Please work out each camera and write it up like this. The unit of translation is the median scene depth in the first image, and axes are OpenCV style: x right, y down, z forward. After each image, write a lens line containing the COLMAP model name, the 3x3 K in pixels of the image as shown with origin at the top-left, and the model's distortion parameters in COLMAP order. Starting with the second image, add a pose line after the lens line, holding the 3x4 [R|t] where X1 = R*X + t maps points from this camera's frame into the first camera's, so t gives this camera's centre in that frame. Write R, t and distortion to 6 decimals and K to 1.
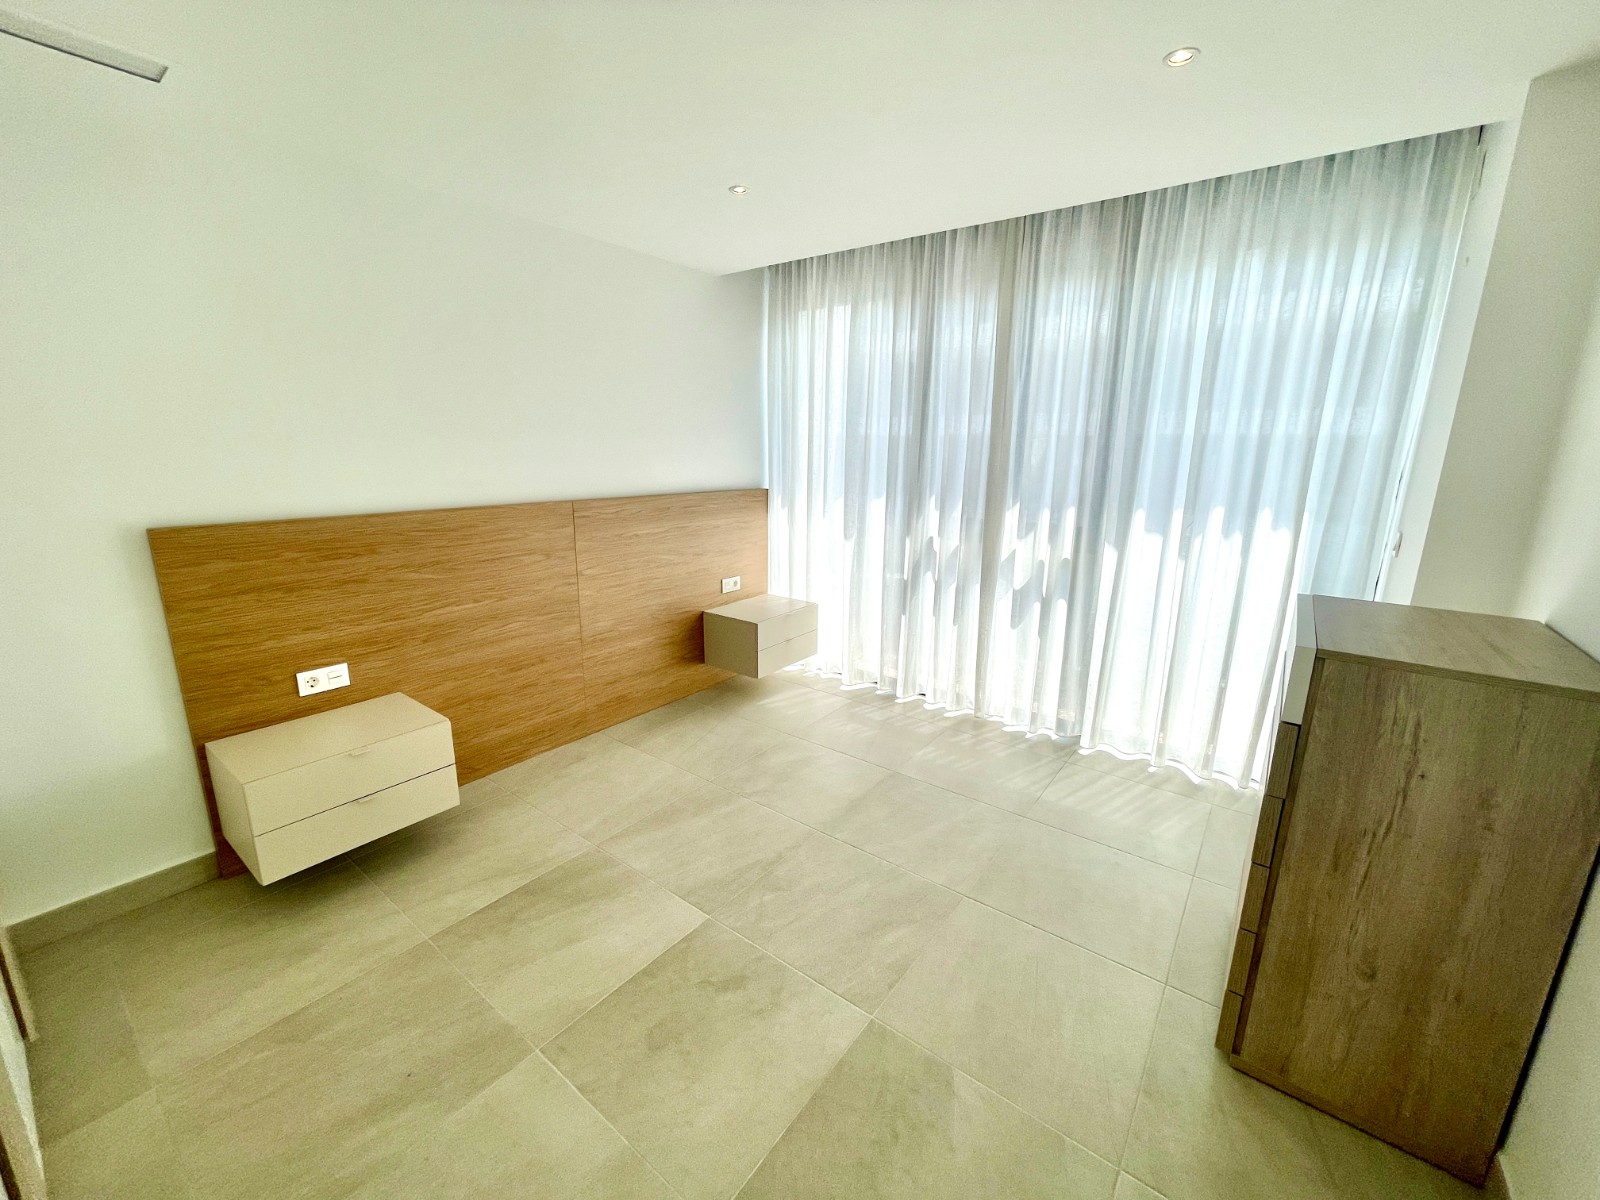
lens RADIAL K [[636.5, 0, 796.0], [0, 636.5, 596.1], [0, 0, 1]] dist [-0.000359, -0.001317]
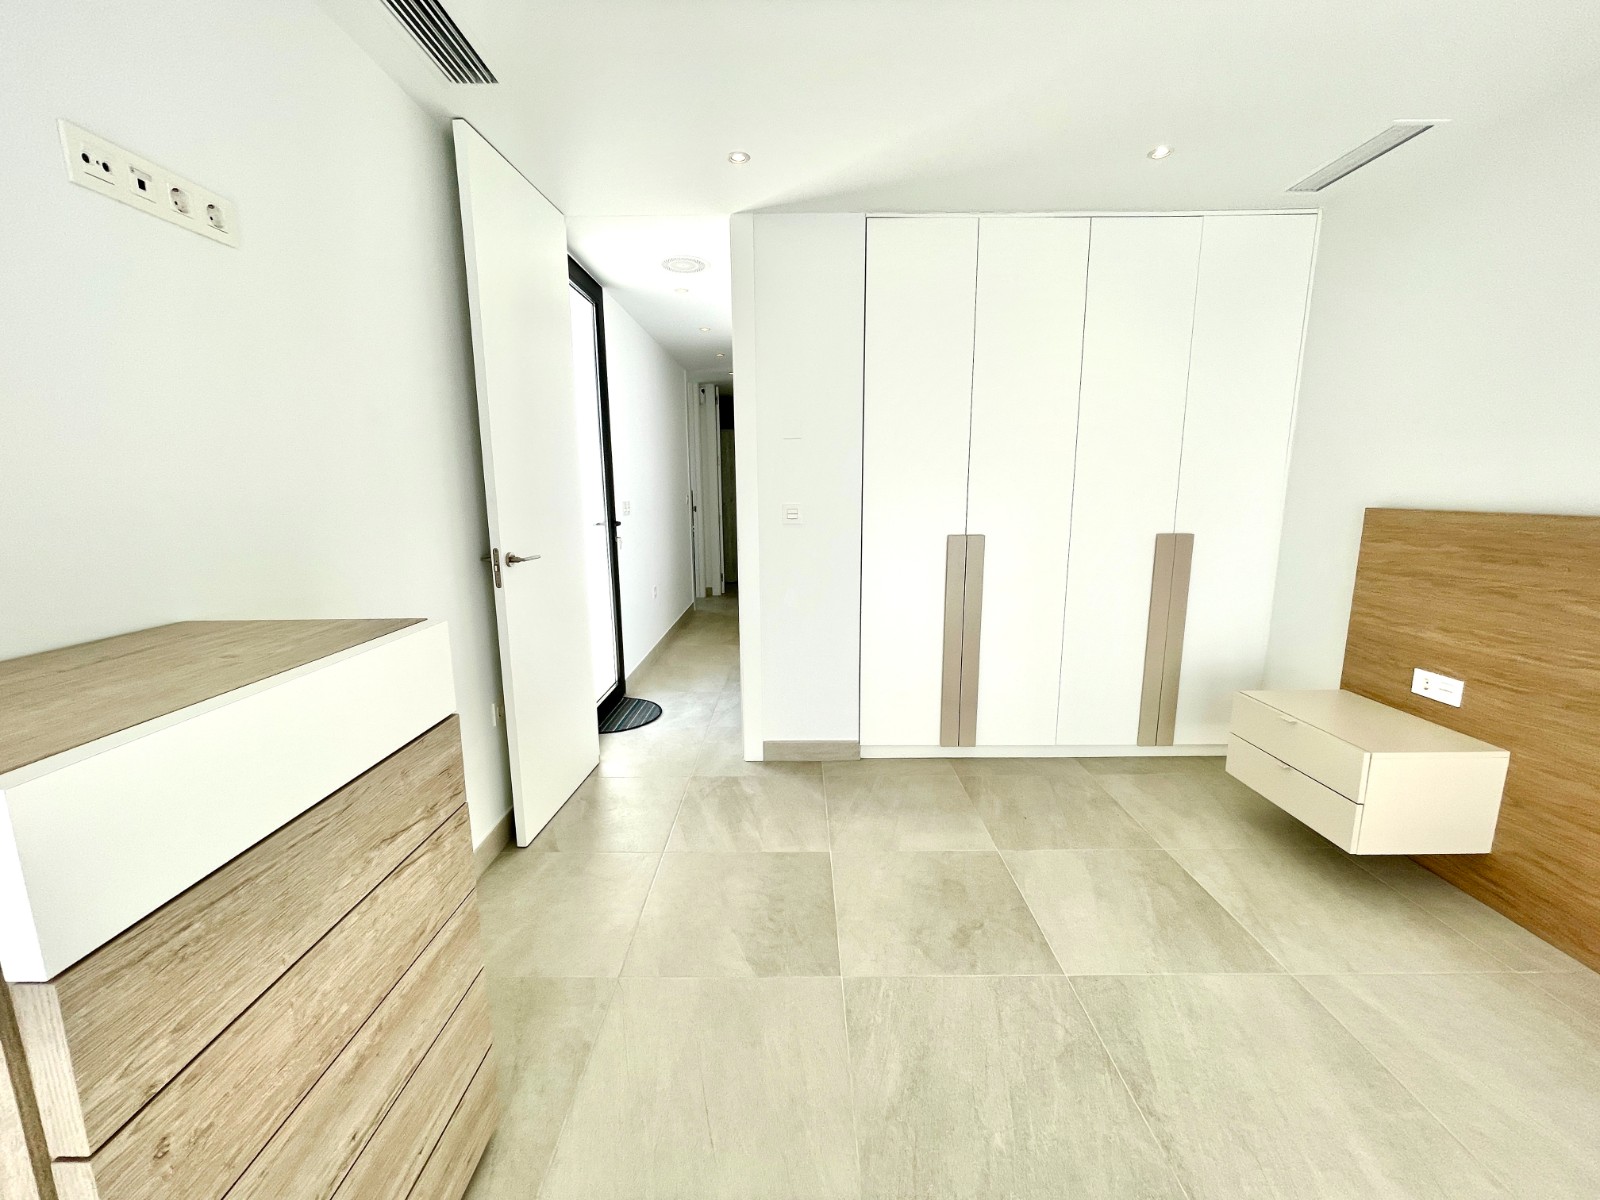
lens RADIAL K [[636.5, 0, 796.0], [0, 636.5, 596.1], [0, 0, 1]] dist [-0.000359, -0.001317]
pose [[-0.790695, 0.099997, -0.603988, 0.570160], [-0.139660, 0.931094, 0.336986, -0.185174], [0.596067, 0.350806, -0.722246, 1.154779]]
